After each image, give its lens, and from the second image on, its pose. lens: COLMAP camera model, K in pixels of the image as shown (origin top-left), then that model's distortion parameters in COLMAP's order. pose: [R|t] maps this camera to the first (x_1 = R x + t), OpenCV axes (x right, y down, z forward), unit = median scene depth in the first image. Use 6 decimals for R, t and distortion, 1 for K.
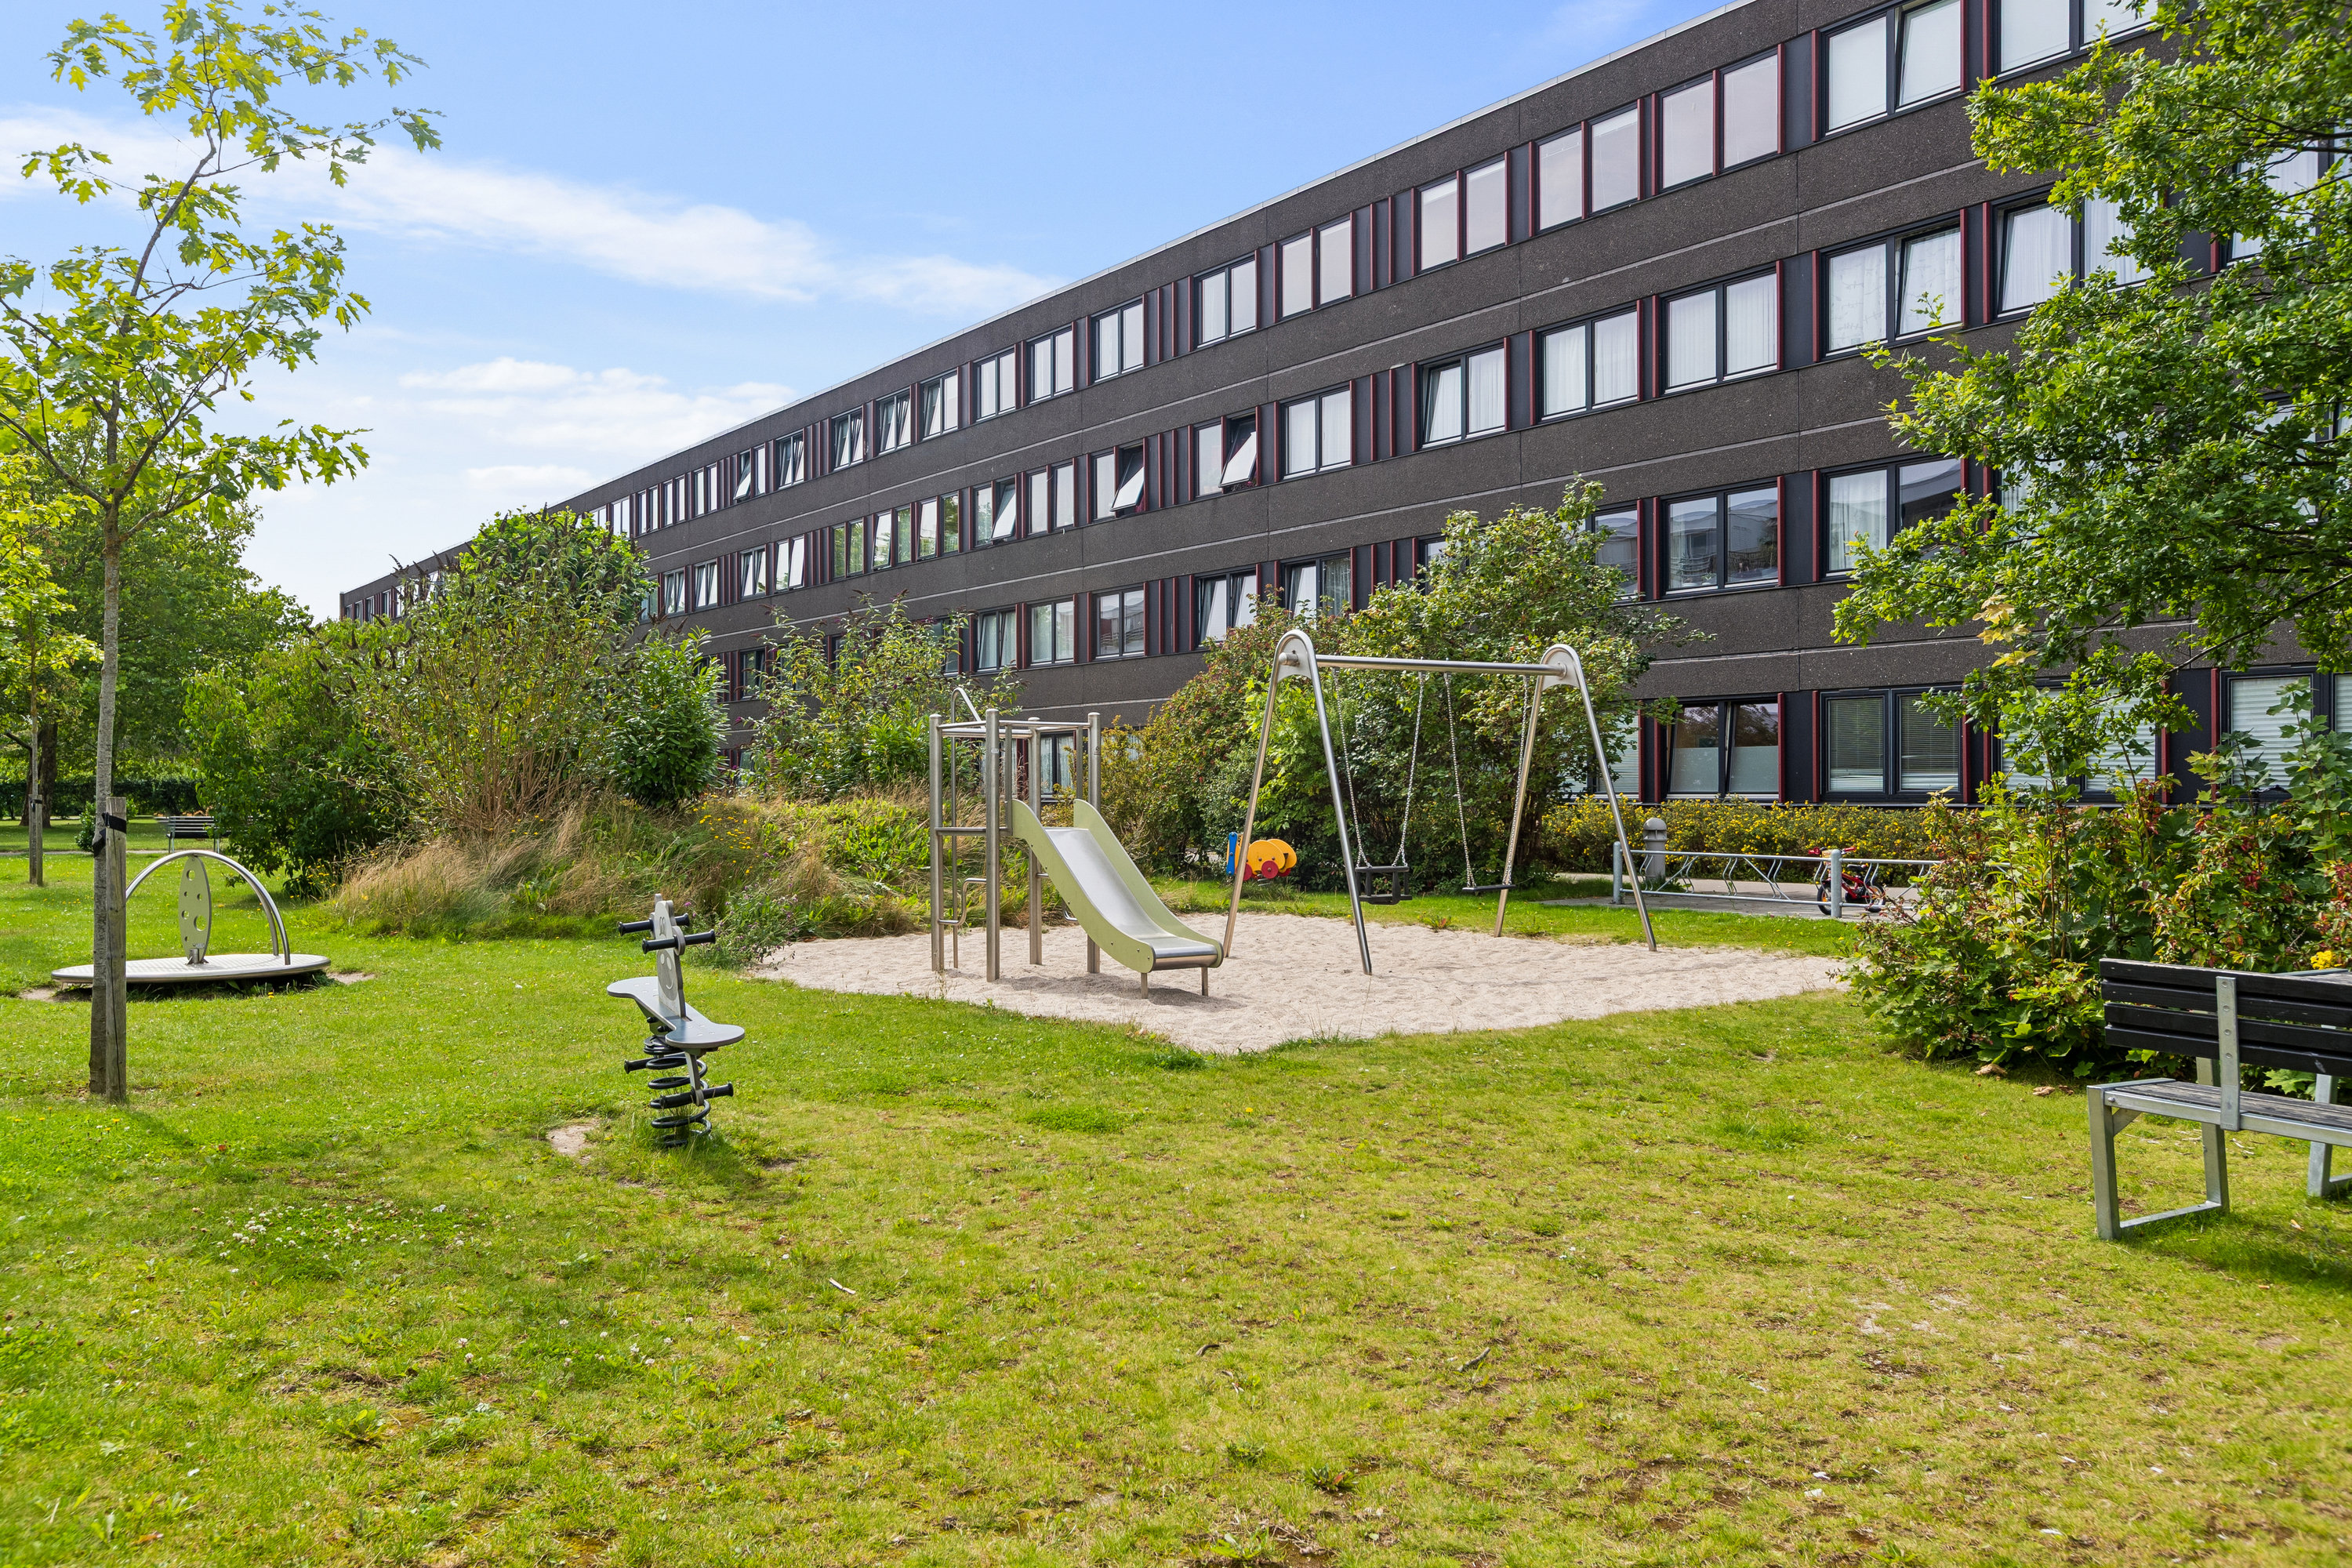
lens RADIAL K [[1583.7, 0, 1162.2], [0, 1583.7, 790.3], [0, 0, 1]] dist [-0.011063, 0.008196]
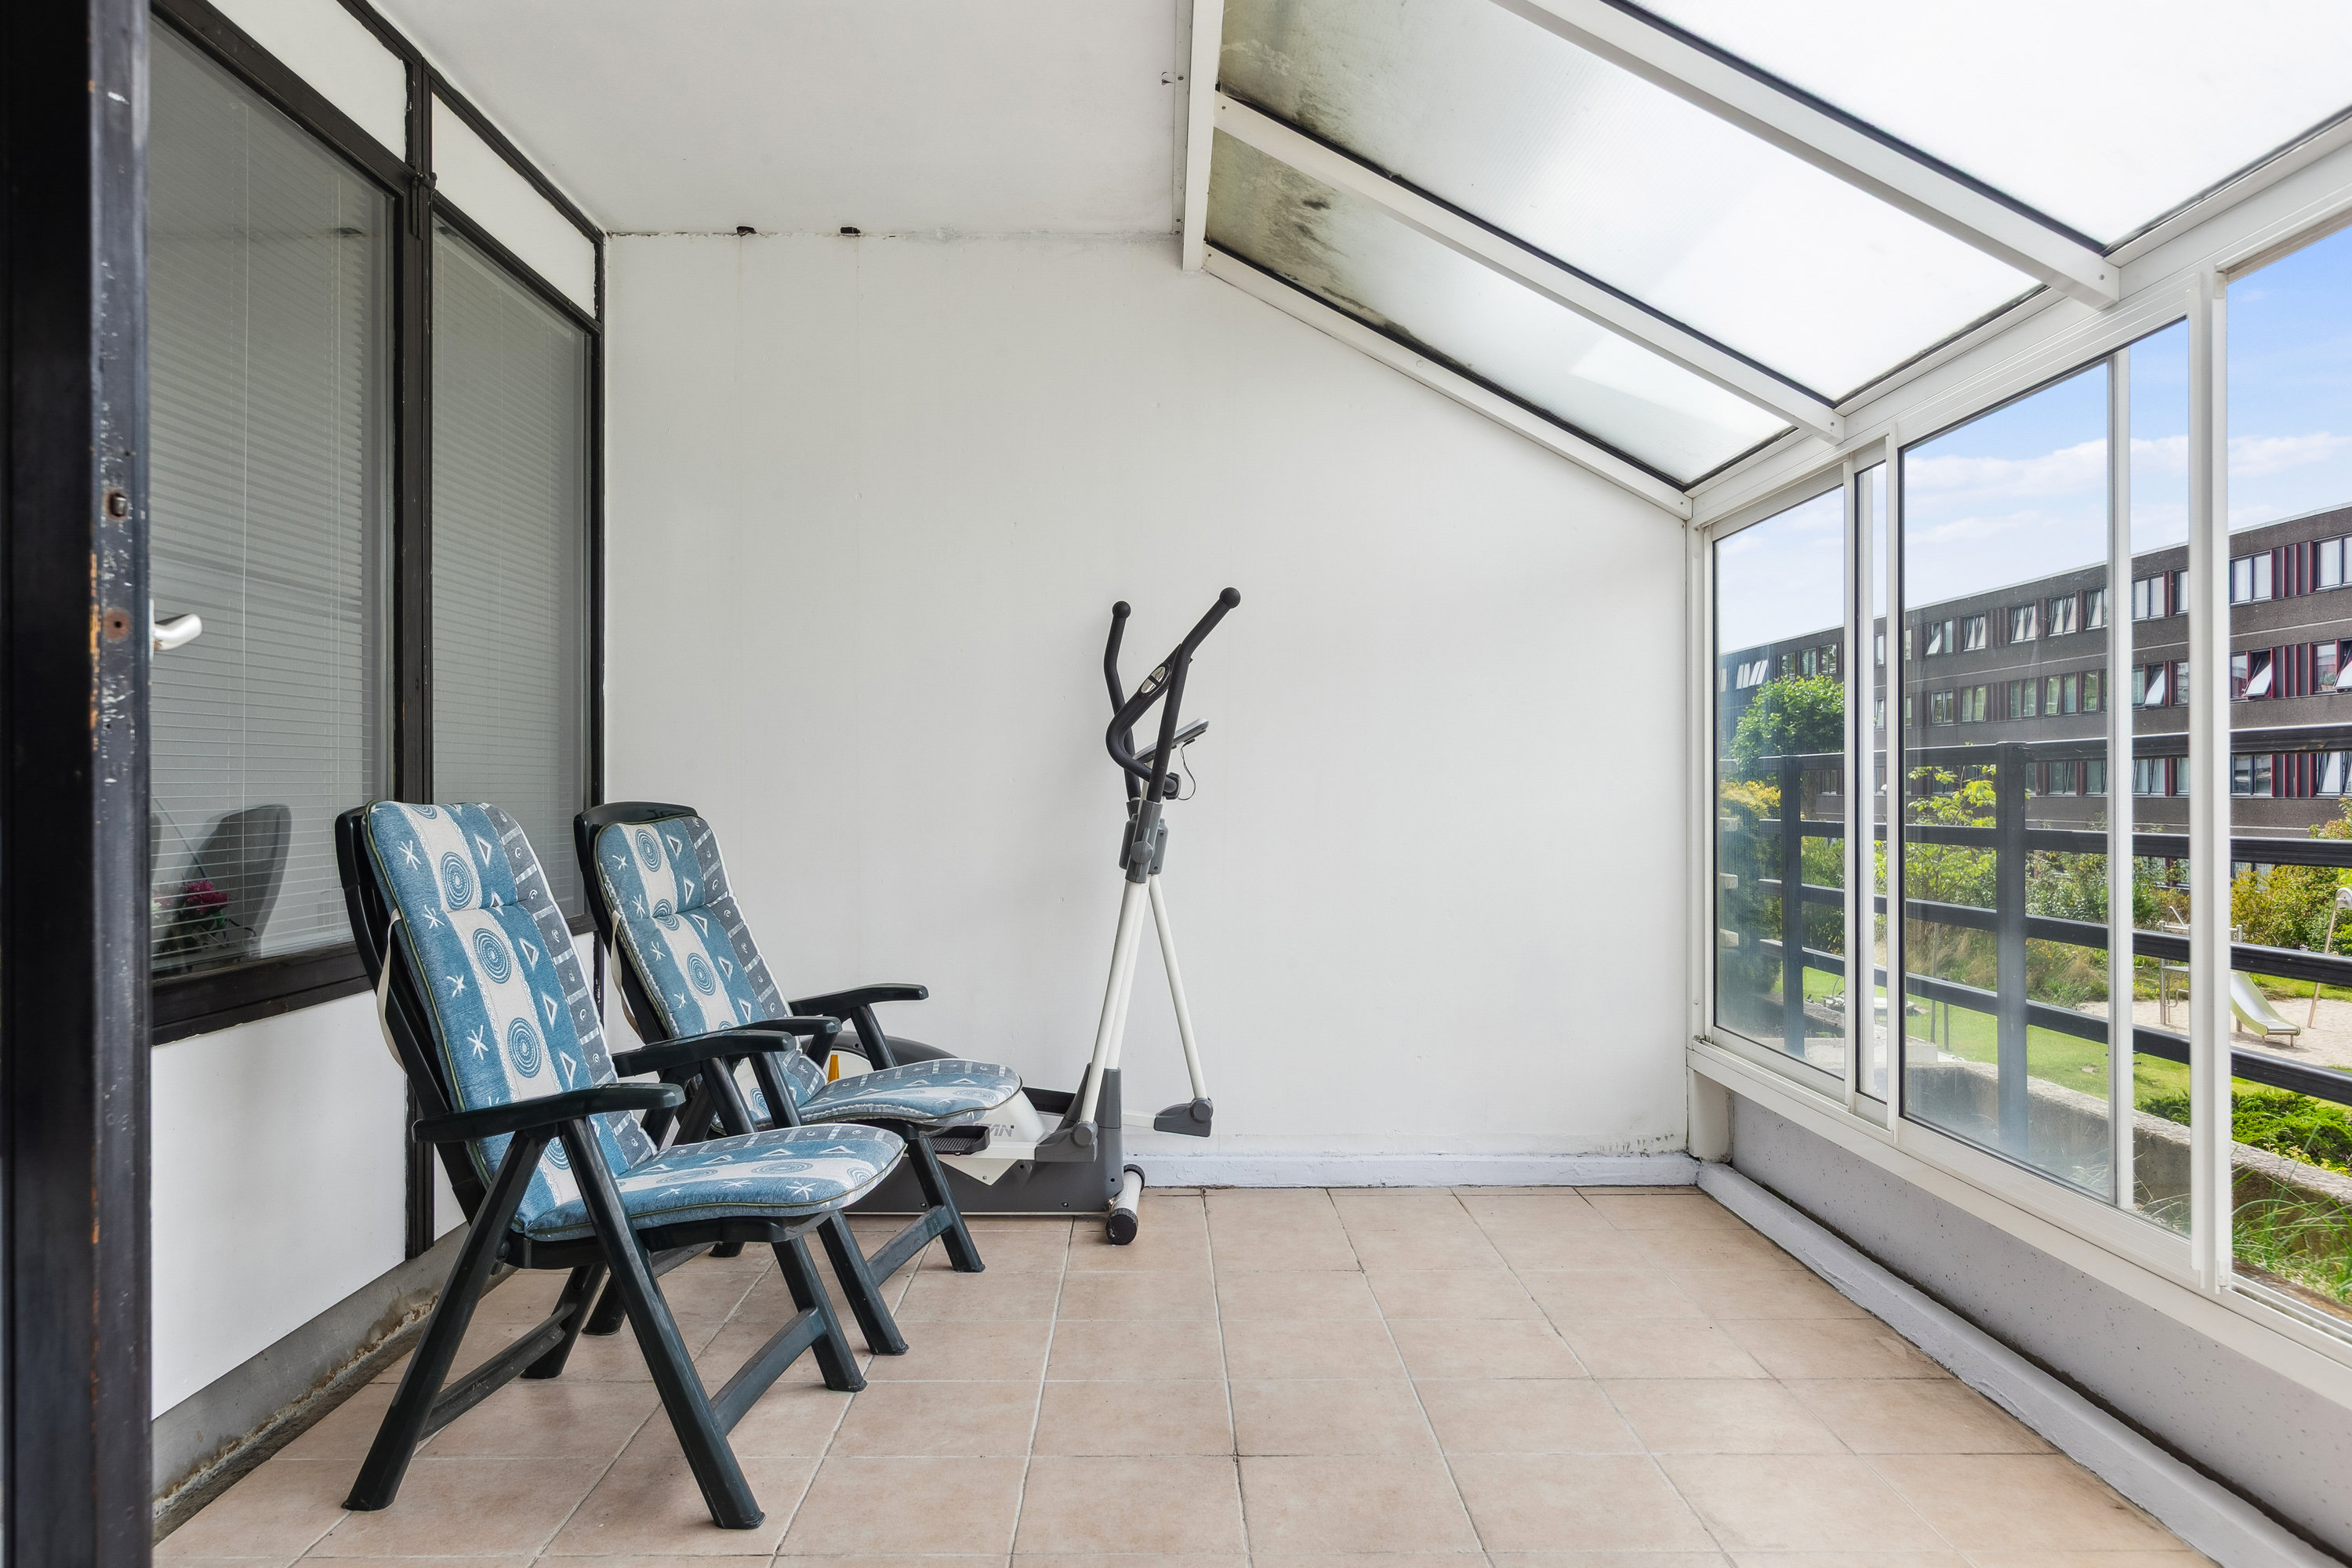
lens RADIAL K [[1583.7, 0, 1162.2], [0, 1583.7, 790.3], [0, 0, 1]] dist [-0.011063, 0.008196]
pose [[0.808948, 0.003040, -0.587873, 0.016540], [0.009121, 0.999801, 0.017721, -0.126375], [0.587810, -0.019697, 0.808759, -0.782139]]
